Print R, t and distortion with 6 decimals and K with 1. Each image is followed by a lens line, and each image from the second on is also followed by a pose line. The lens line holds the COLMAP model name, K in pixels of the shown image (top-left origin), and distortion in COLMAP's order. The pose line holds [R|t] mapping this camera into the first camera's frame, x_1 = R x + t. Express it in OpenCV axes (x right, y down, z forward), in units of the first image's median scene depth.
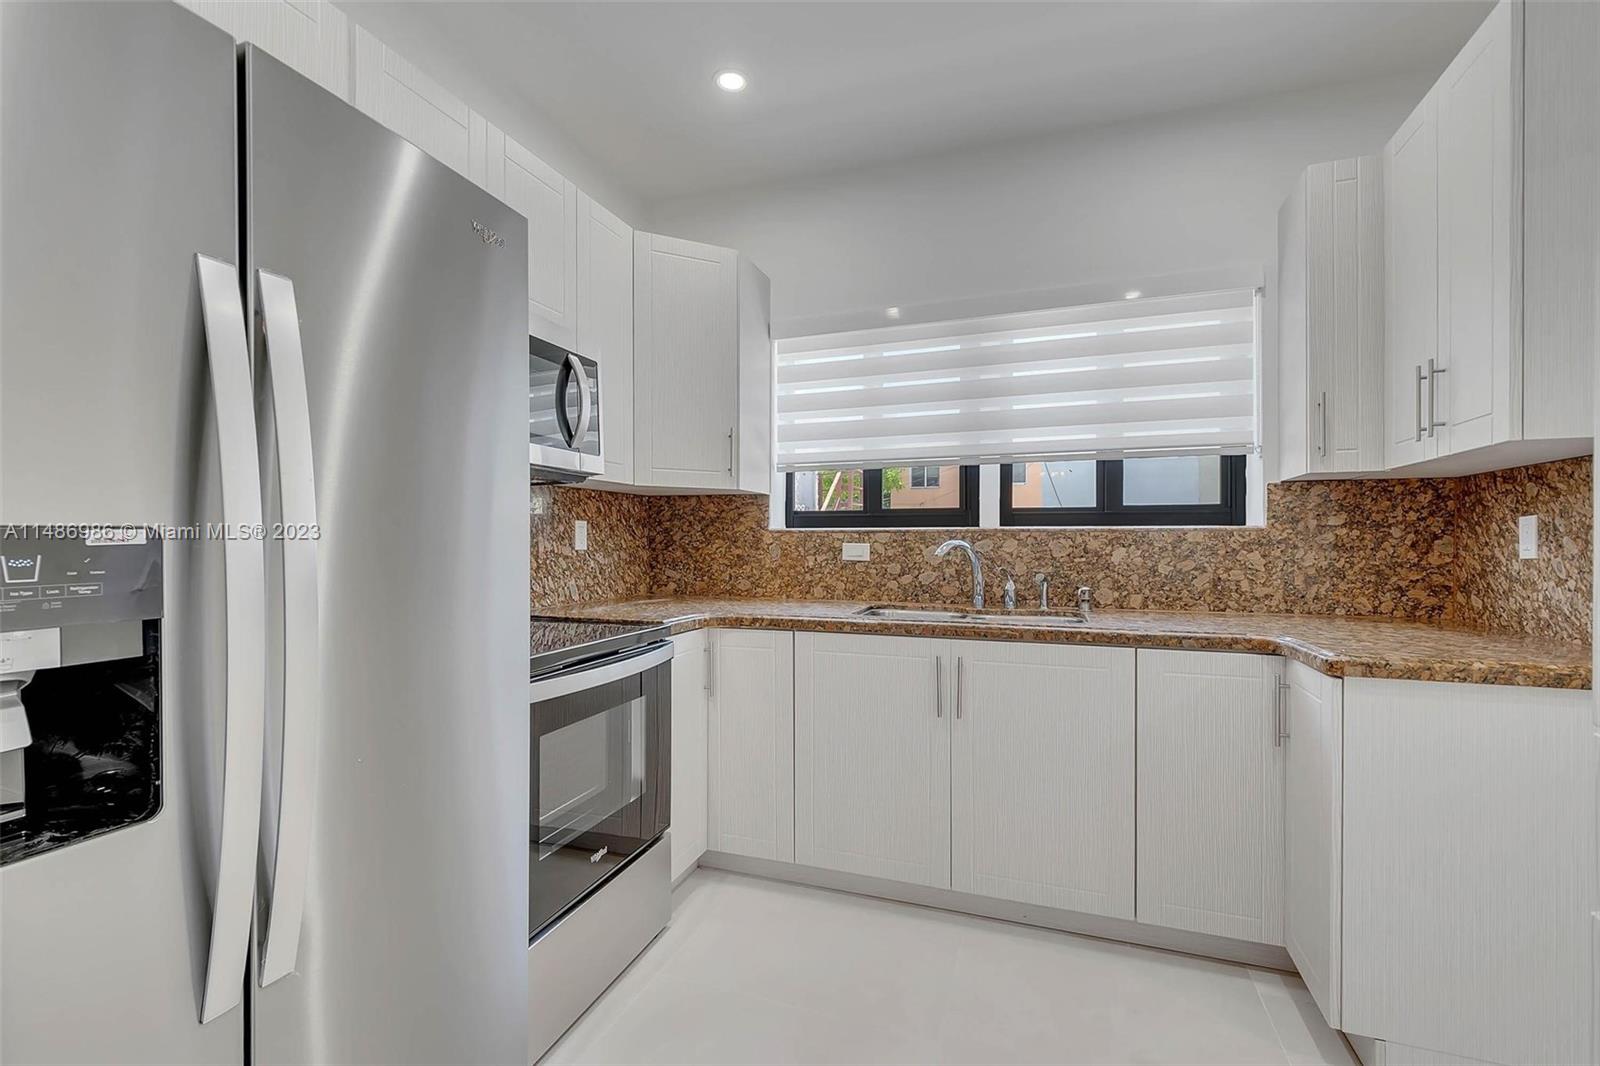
lens RADIAL K [[698.4, 0, 787.5], [0, 698.4, 538.8], [0, 0, 1]] dist [-0.000515, -0.000106]
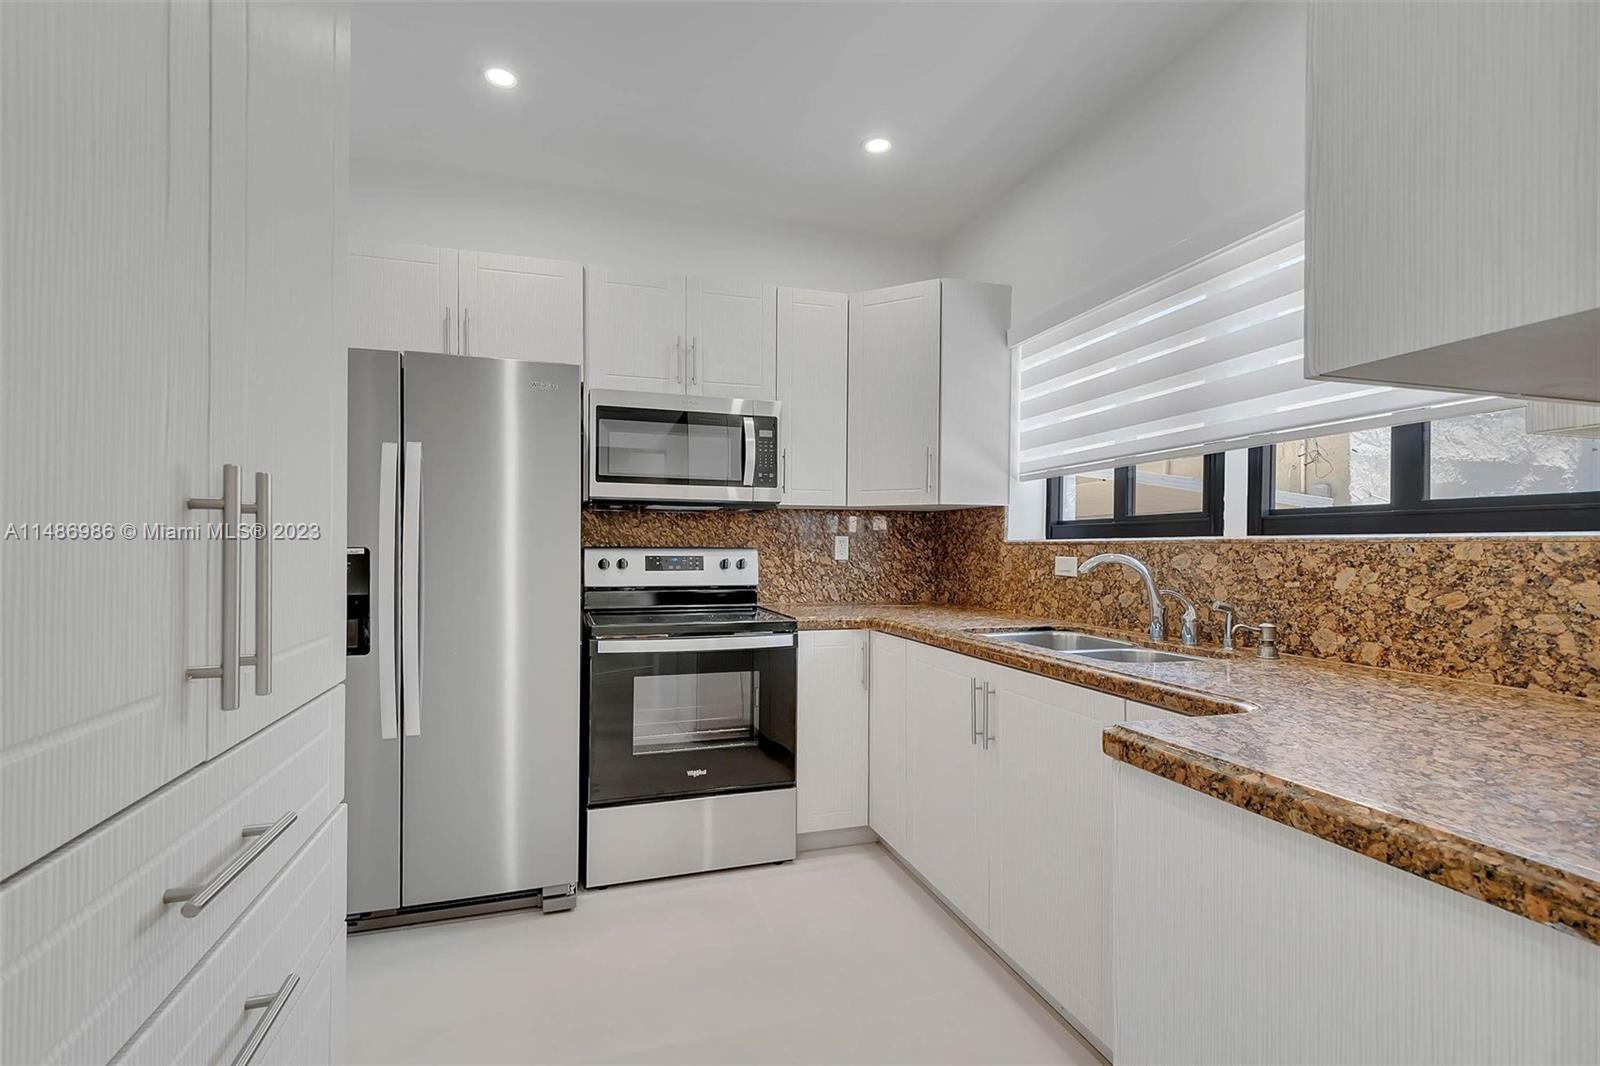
lens RADIAL K [[716.0, 0, 794.6], [0, 716.0, 545.7], [0, 0, 1]] dist [-0.000535, -0.000087]
pose [[0.600807, -0.001320, -0.799393, 0.670691], [-0.001537, 0.999995, -0.002806, -0.005091], [0.799393, 0.002914, 0.600802, 0.183196]]
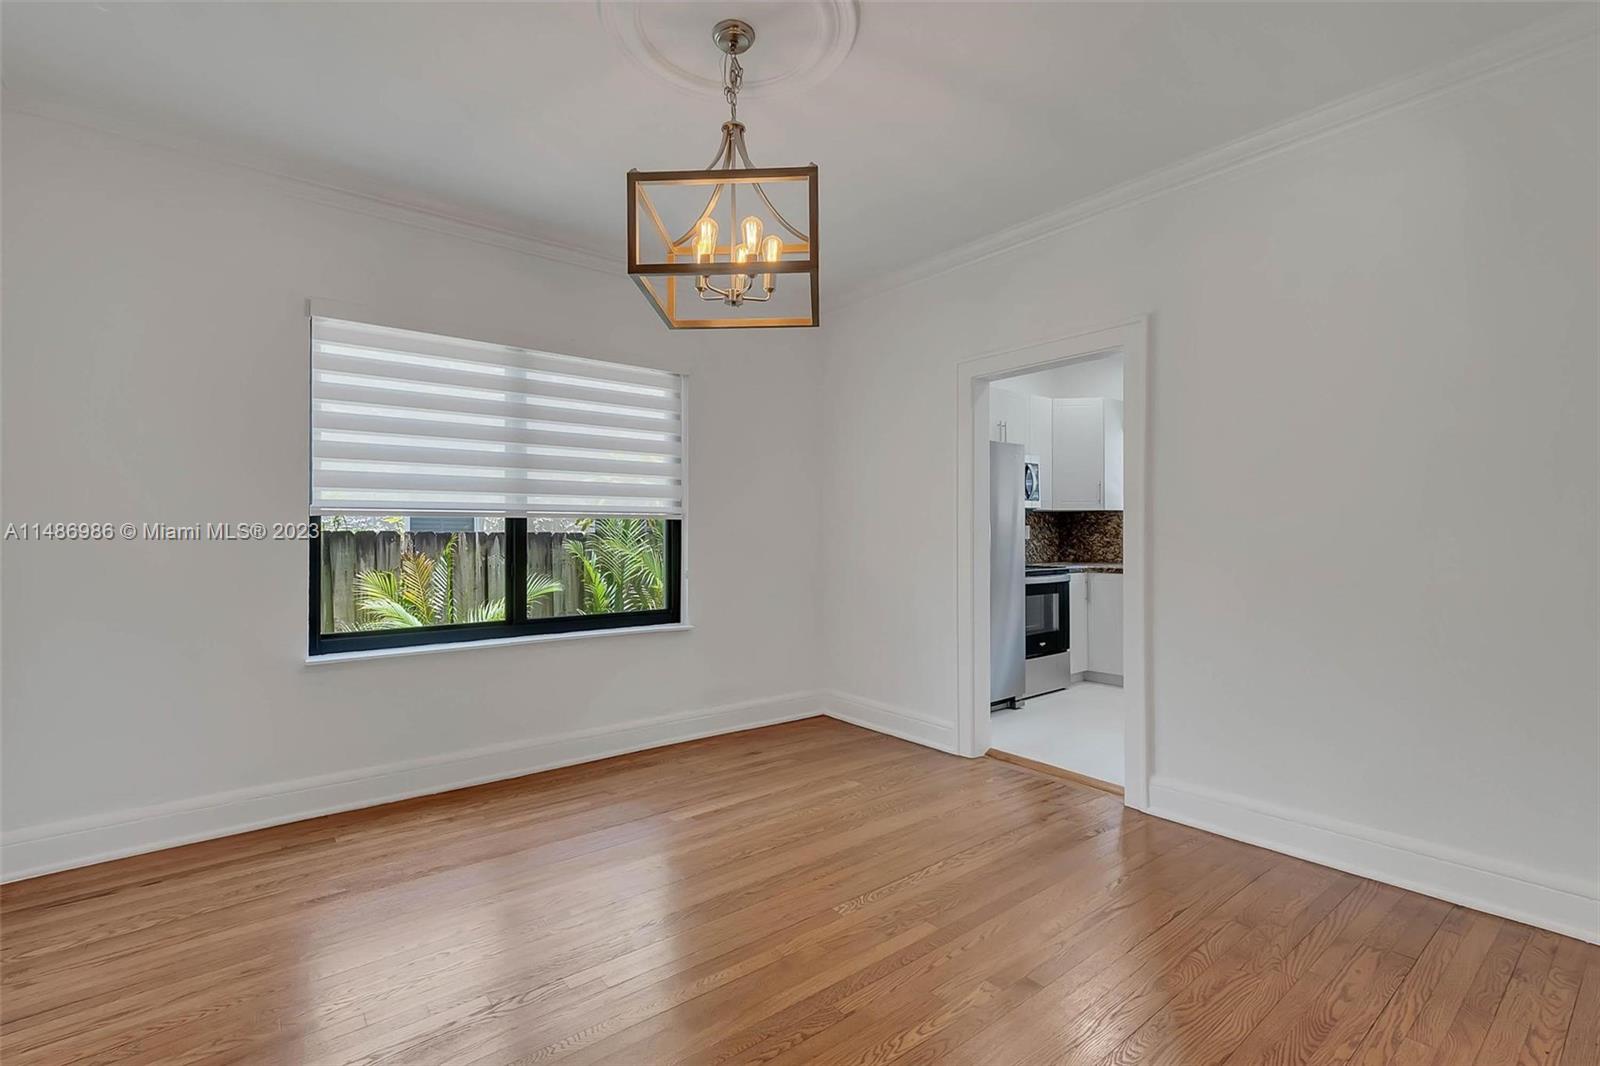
lens RADIAL K [[698.4, 0, 787.5], [0, 698.4, 538.8], [0, 0, 1]] dist [-0.000515, -0.000106]
pose [[0.845850, -0.002265, -0.533416, 0.246189], [0.005619, 0.999973, 0.004664, 0.002098], [0.533391, -0.006942, 0.845840, -1.296386]]
